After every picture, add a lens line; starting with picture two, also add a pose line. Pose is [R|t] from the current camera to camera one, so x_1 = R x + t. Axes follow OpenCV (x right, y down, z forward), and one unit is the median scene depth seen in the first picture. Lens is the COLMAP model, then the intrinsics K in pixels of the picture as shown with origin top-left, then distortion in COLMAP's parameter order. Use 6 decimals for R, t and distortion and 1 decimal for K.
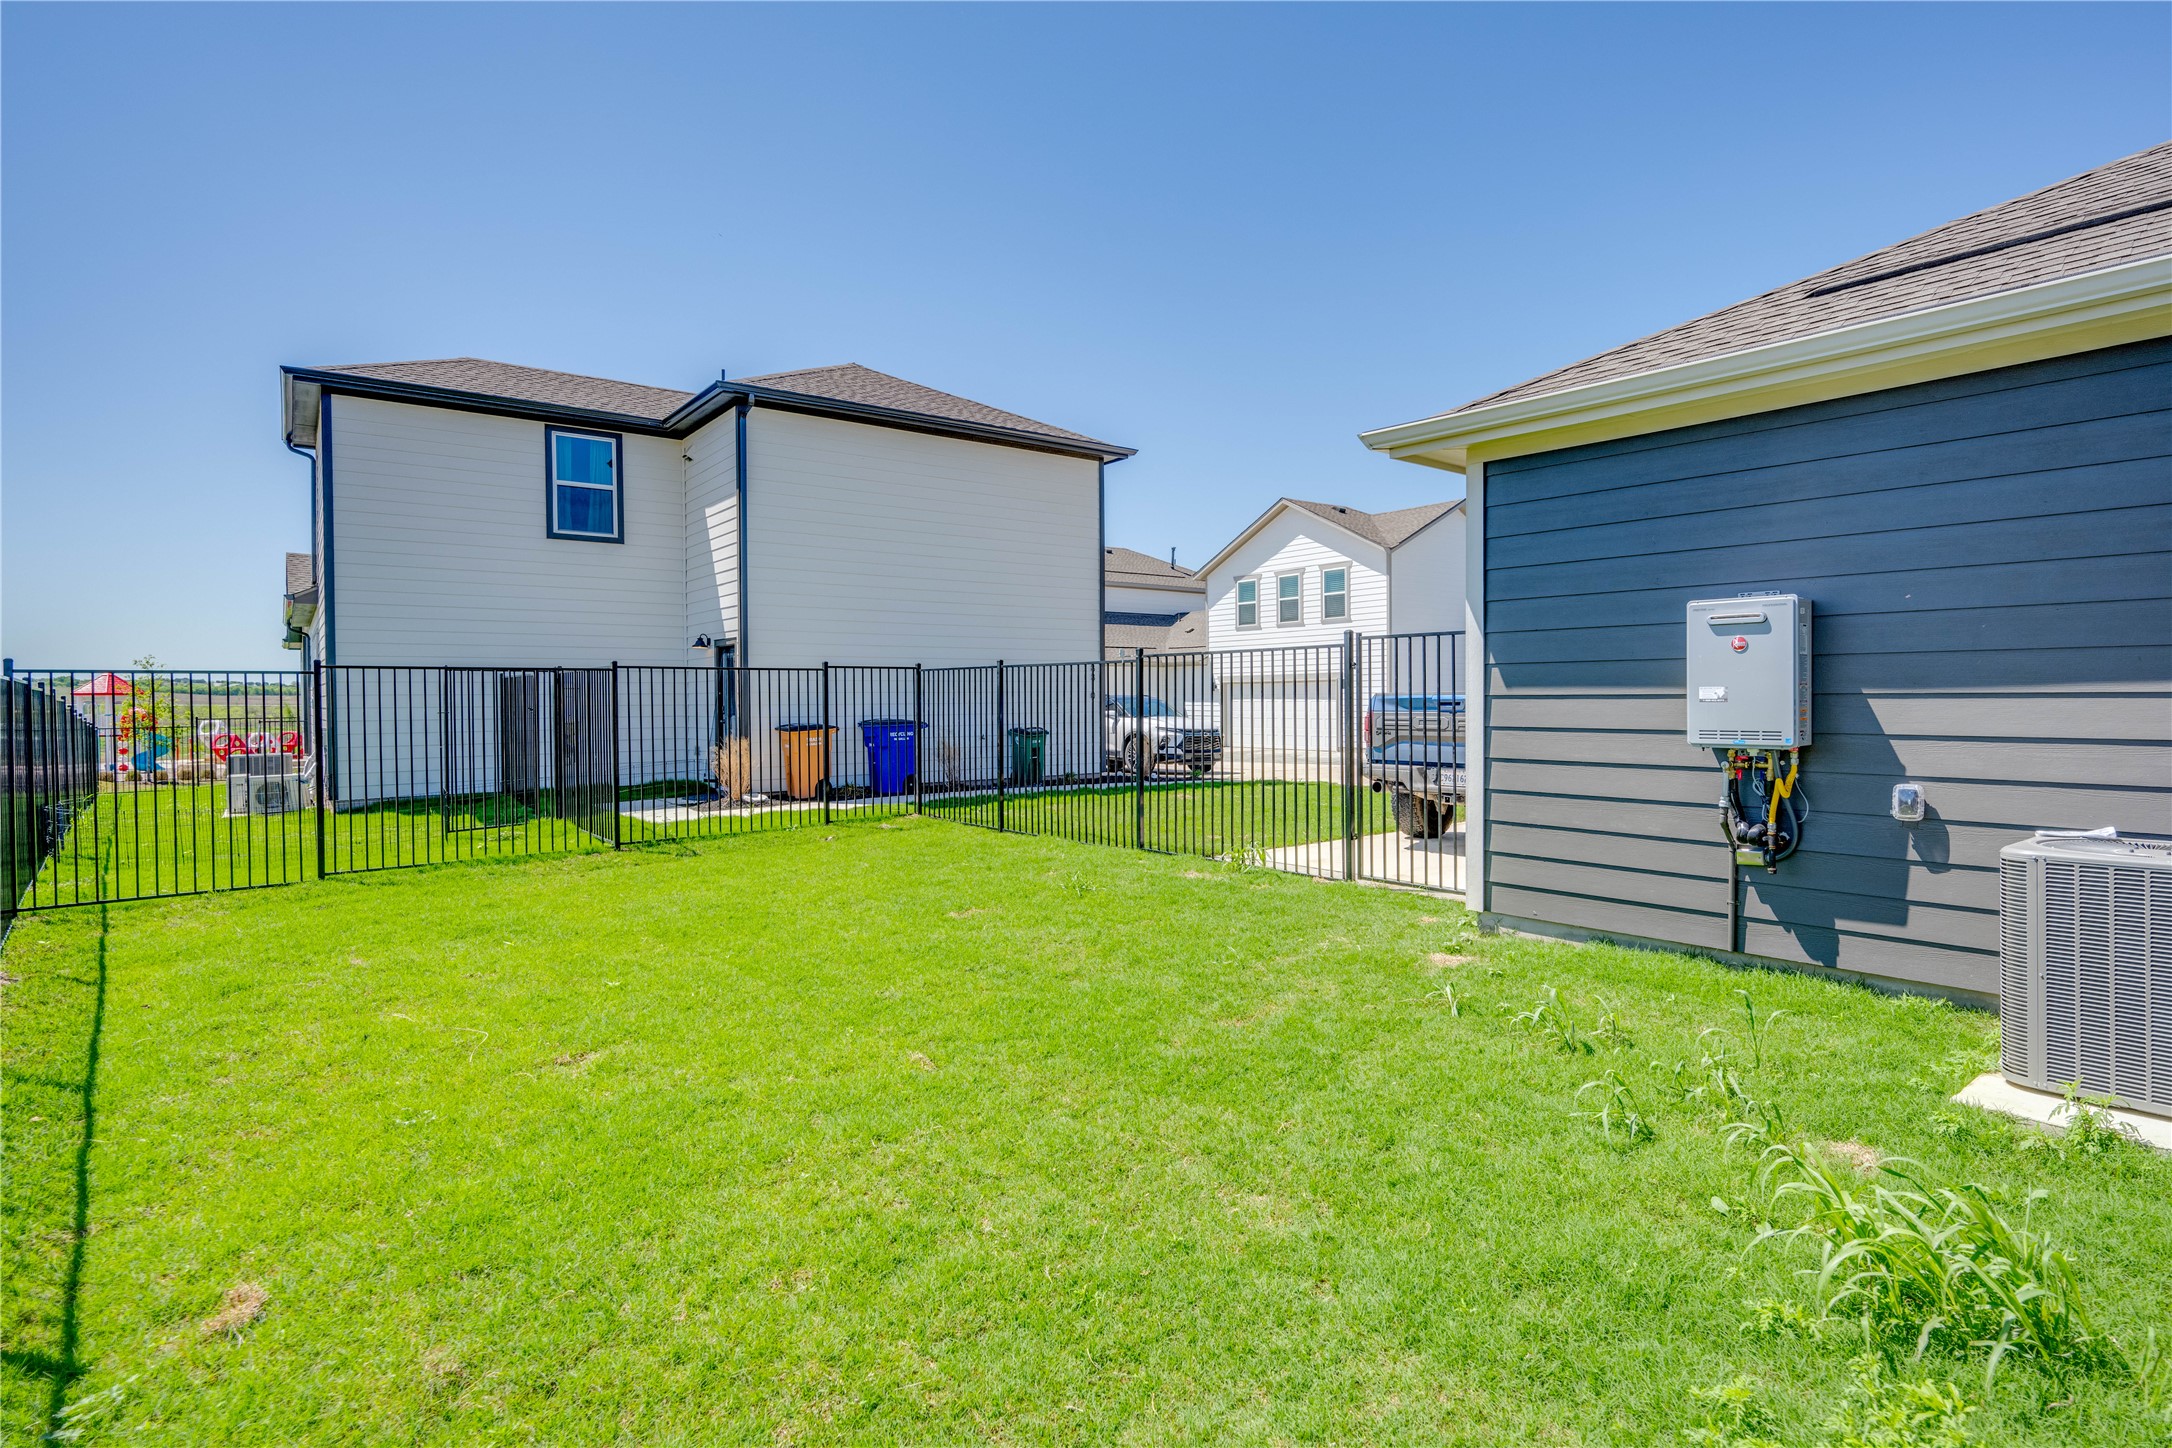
lens RADIAL K [[1170.4, 0, 1007.2], [0, 1170.4, 650.4], [0, 0, 1]] dist [-0.002810, 0.001399]
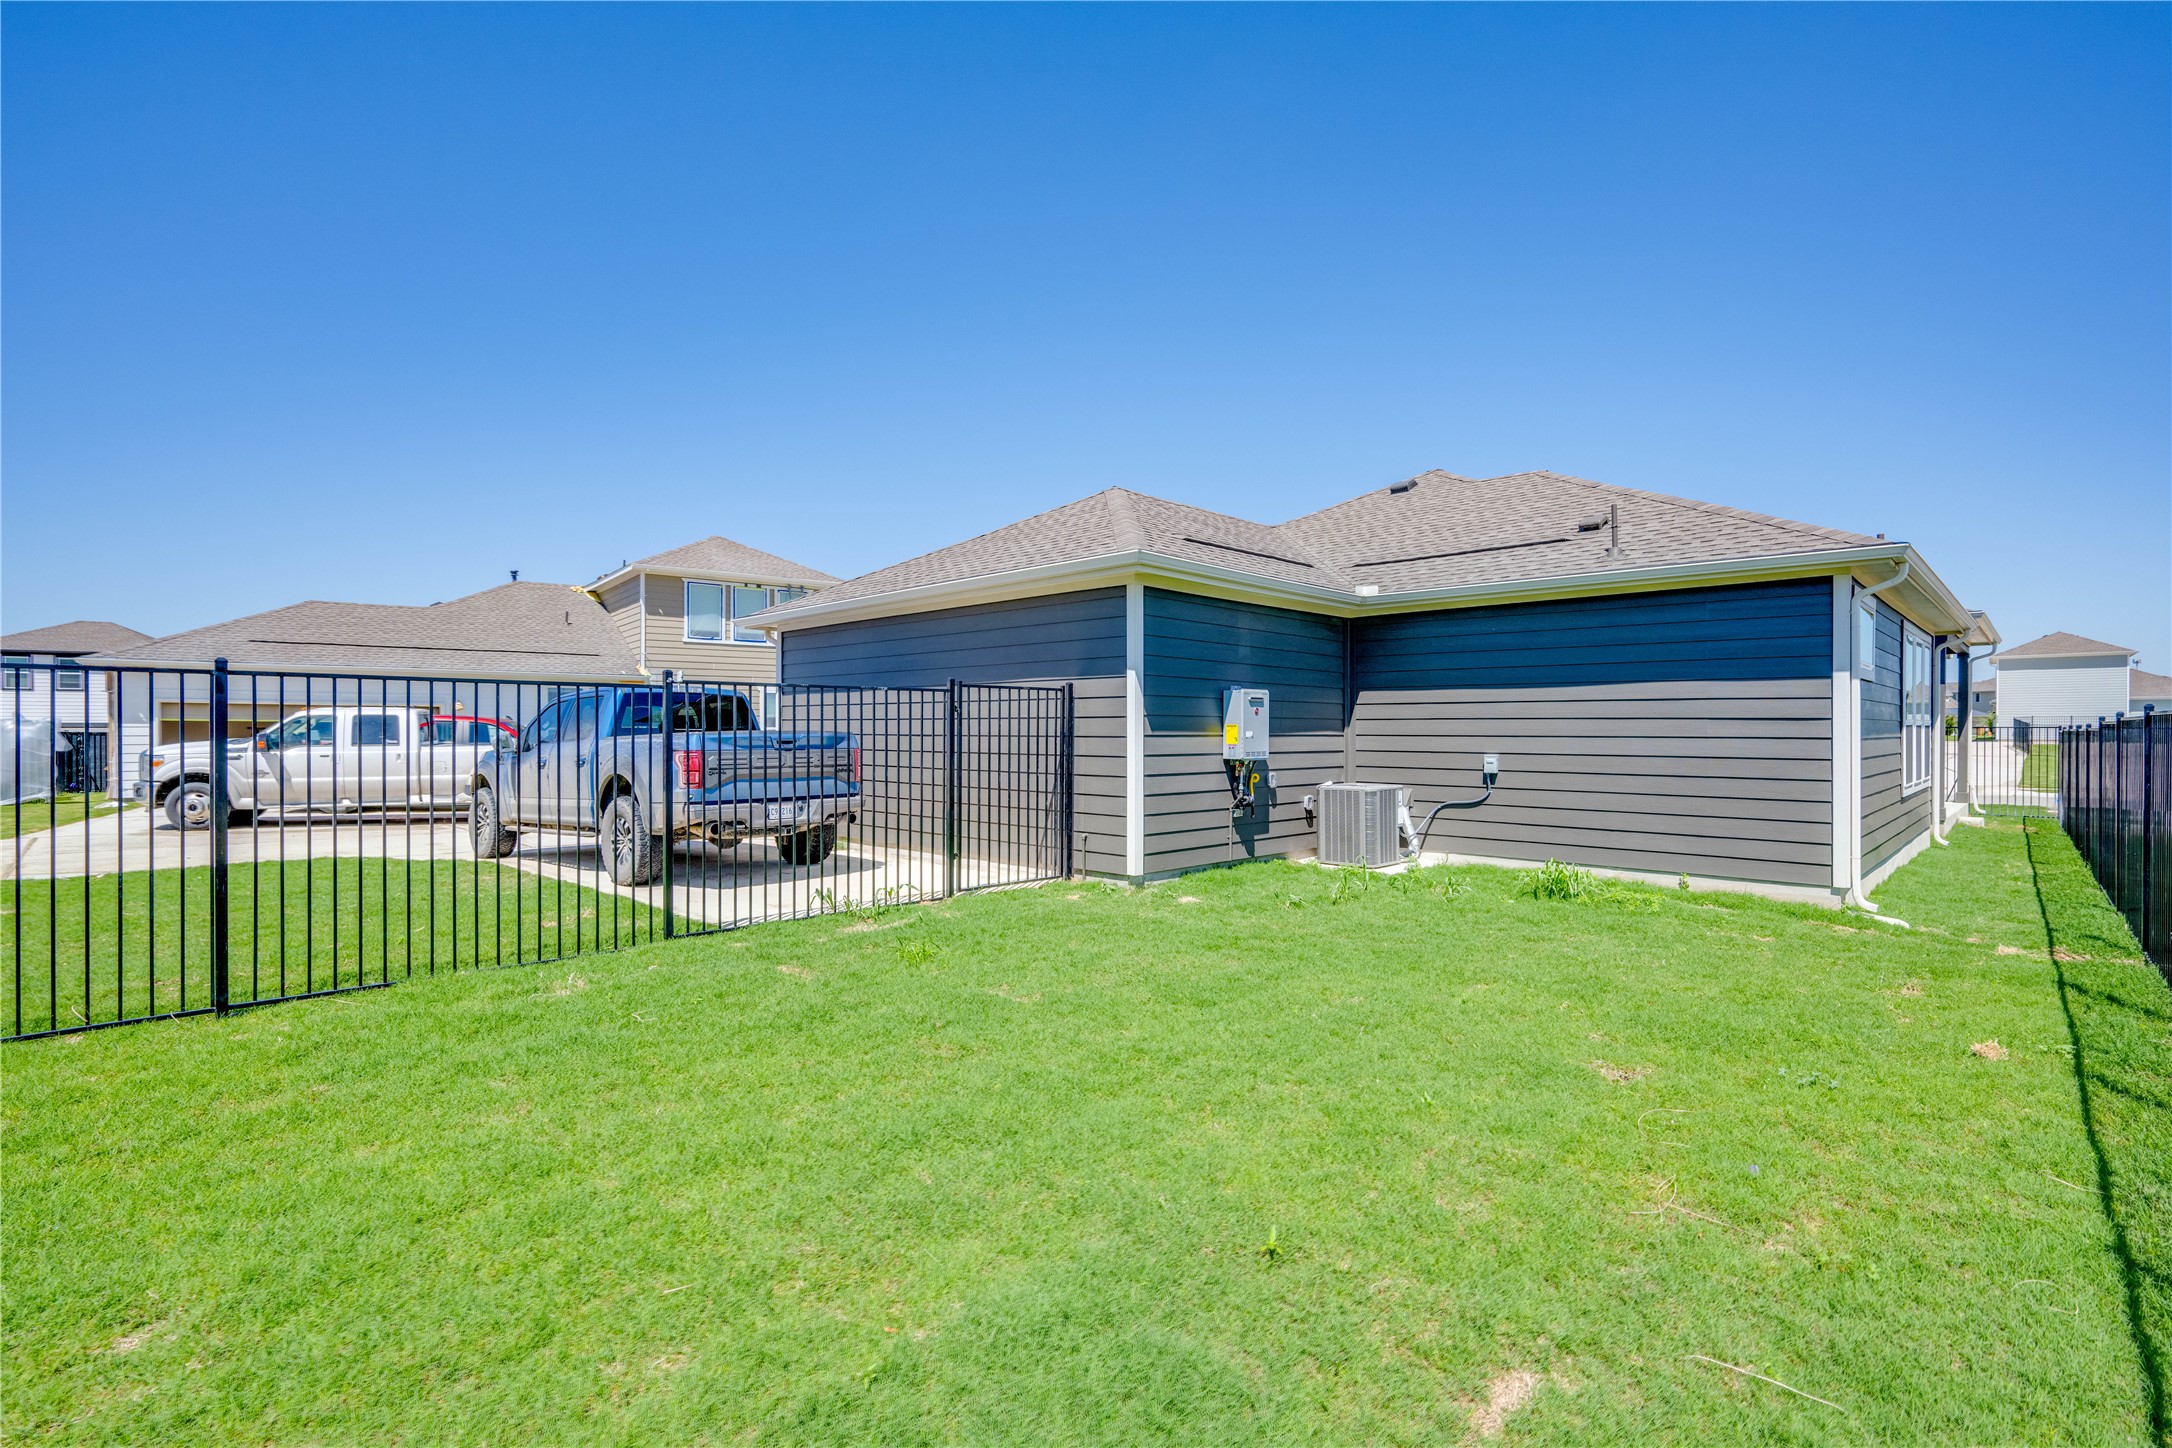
lens RADIAL K [[1016.8, 0, 1093.5], [0, 1016.8, 732.4], [0, 0, 1]] dist [-0.000644, 0.000297]
pose [[-0.197206, 0.001991, 0.980360, -0.722868], [-0.036445, 0.999292, -0.009360, 0.040511], [-0.979684, -0.037575, -0.196994, 1.079155]]
